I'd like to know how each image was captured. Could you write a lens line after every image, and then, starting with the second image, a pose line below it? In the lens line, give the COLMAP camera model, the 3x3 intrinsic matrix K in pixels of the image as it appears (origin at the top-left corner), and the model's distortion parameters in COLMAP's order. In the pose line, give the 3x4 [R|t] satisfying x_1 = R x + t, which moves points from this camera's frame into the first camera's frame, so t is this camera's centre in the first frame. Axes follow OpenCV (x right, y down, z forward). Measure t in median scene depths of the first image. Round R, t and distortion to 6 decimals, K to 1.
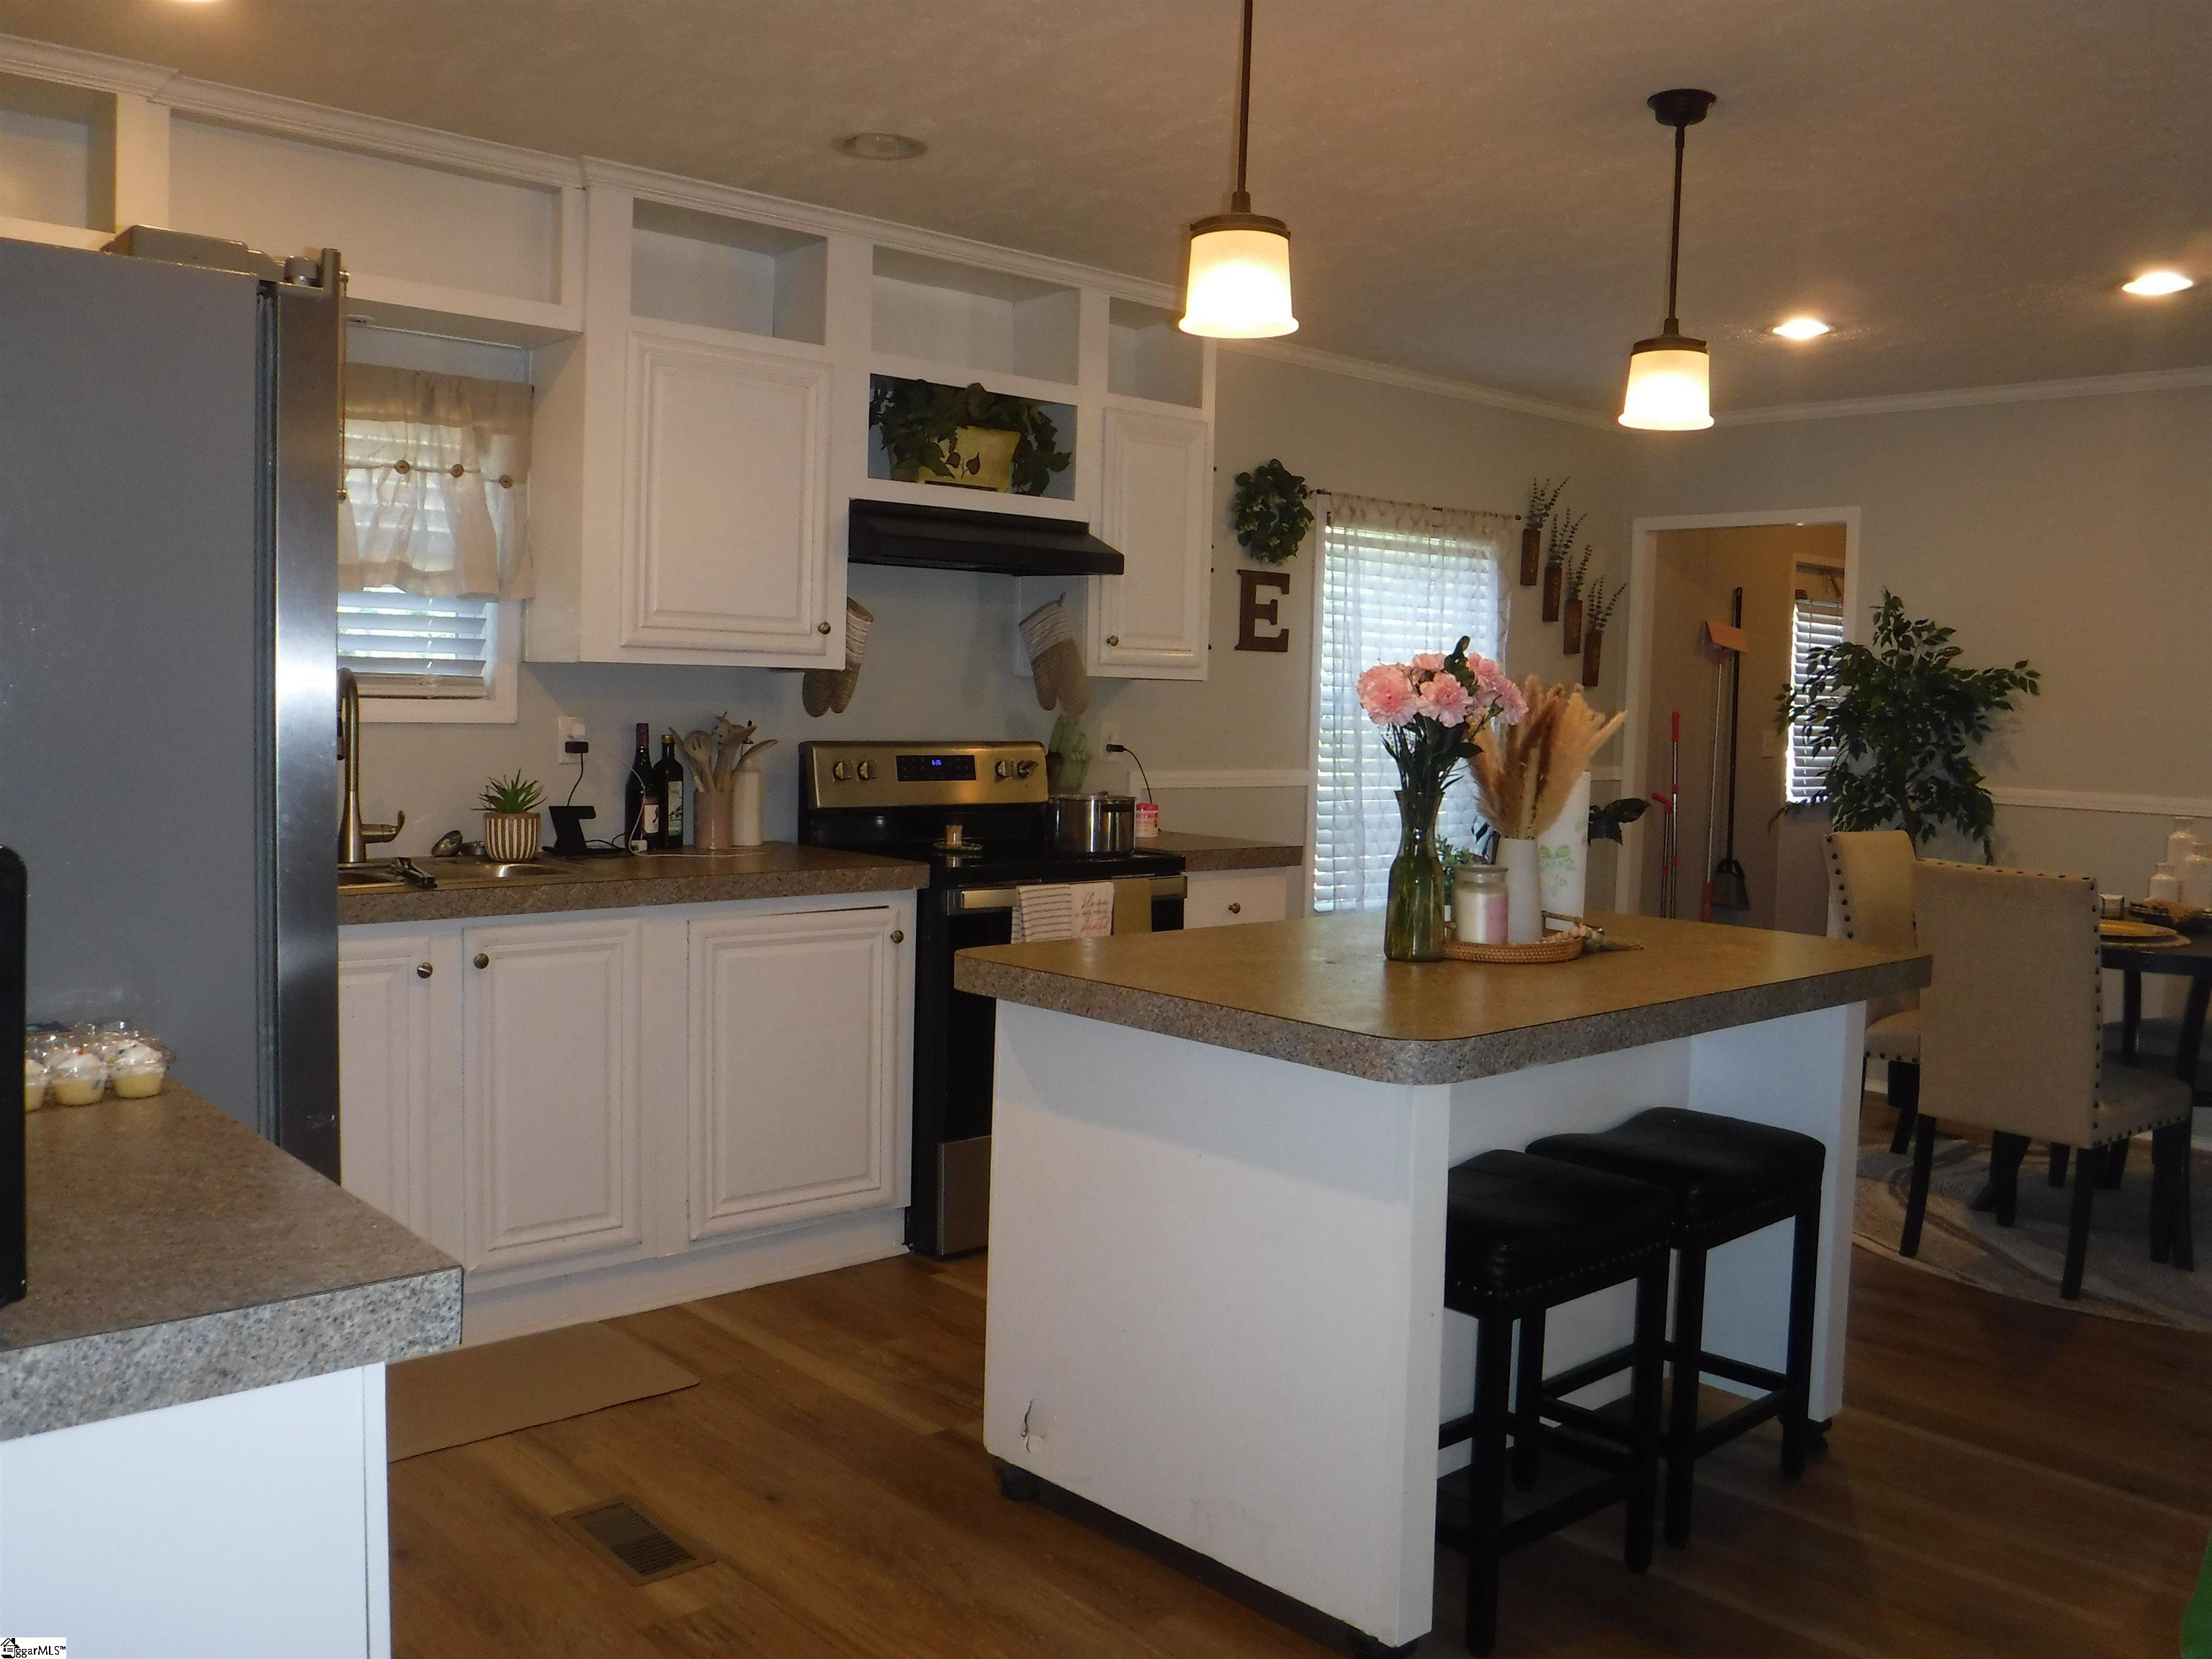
lens RADIAL K [[1858.4, 0, 1085.2], [0, 1858.4, 811.3], [0, 0, 1]] dist [-0.102985, 0.072284]
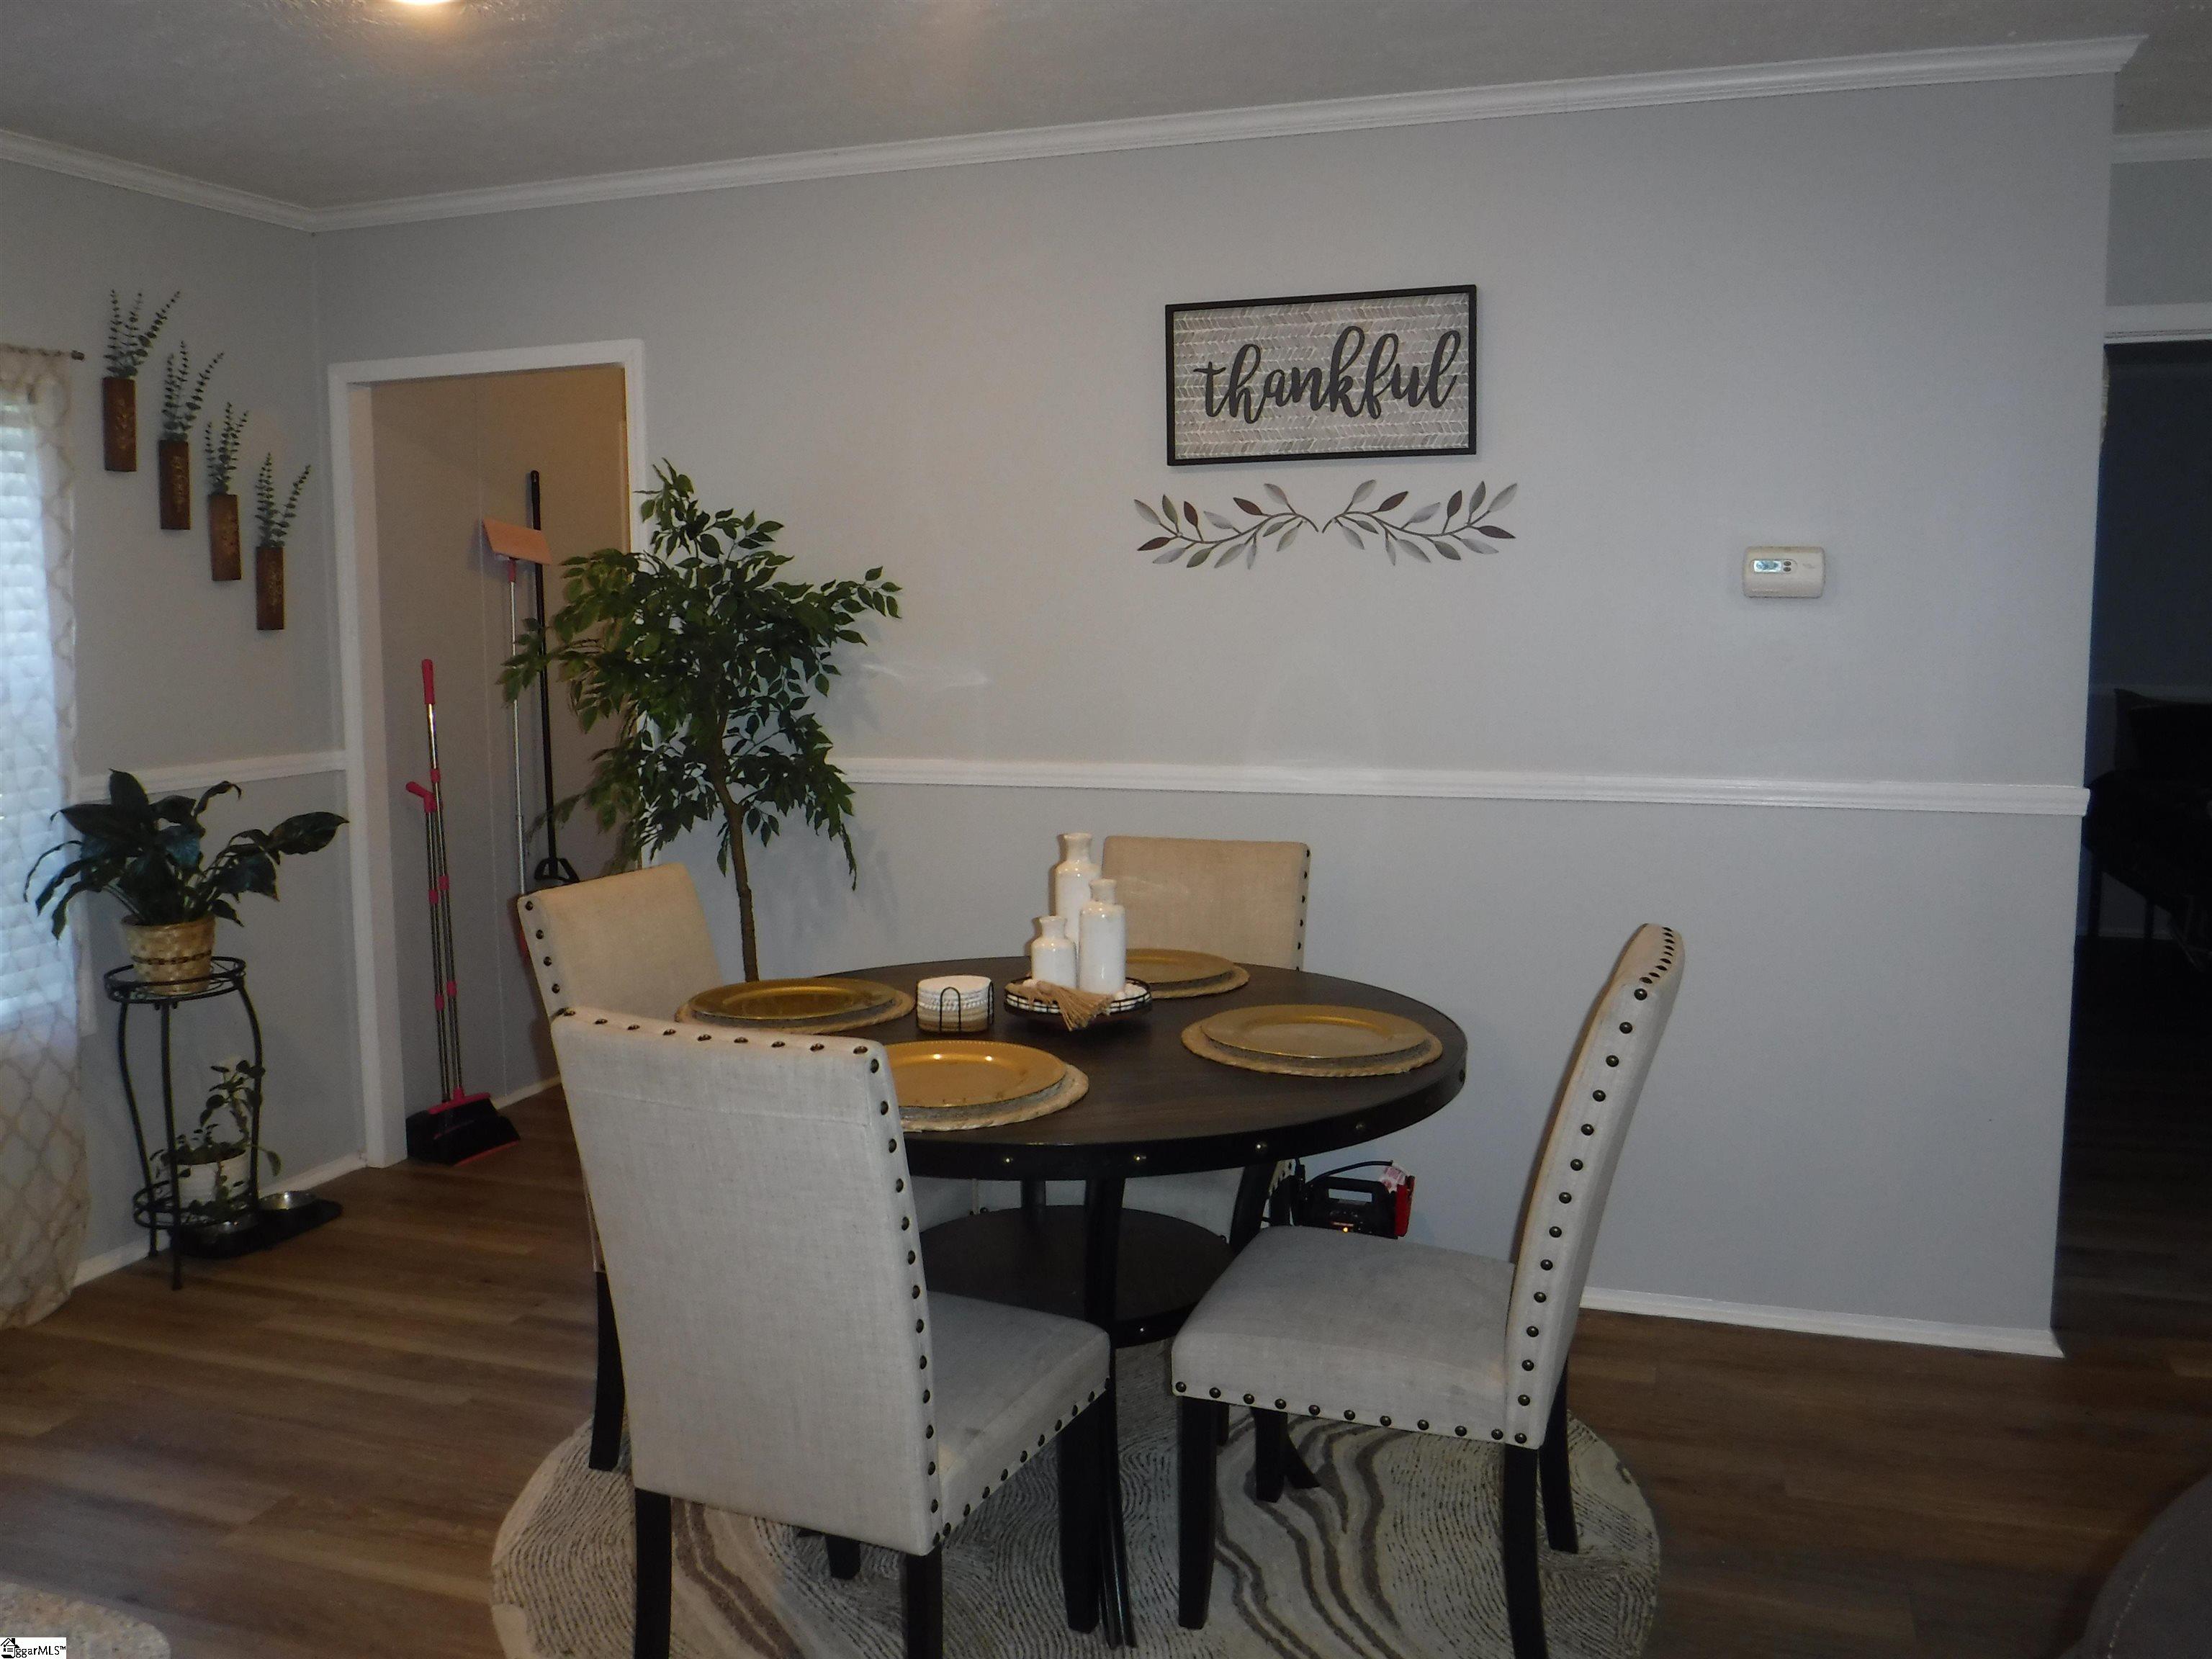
lens RADIAL K [[1858.4, 0, 1114.3], [0, 1858.4, 845.9], [0, 0, 1]] dist [-0.102985, 0.072284]
pose [[0.865670, -0.101210, 0.490278, 0.240204], [0.065856, 0.993862, 0.088888, -0.034714], [-0.496265, -0.044660, 0.867022, 0.349361]]
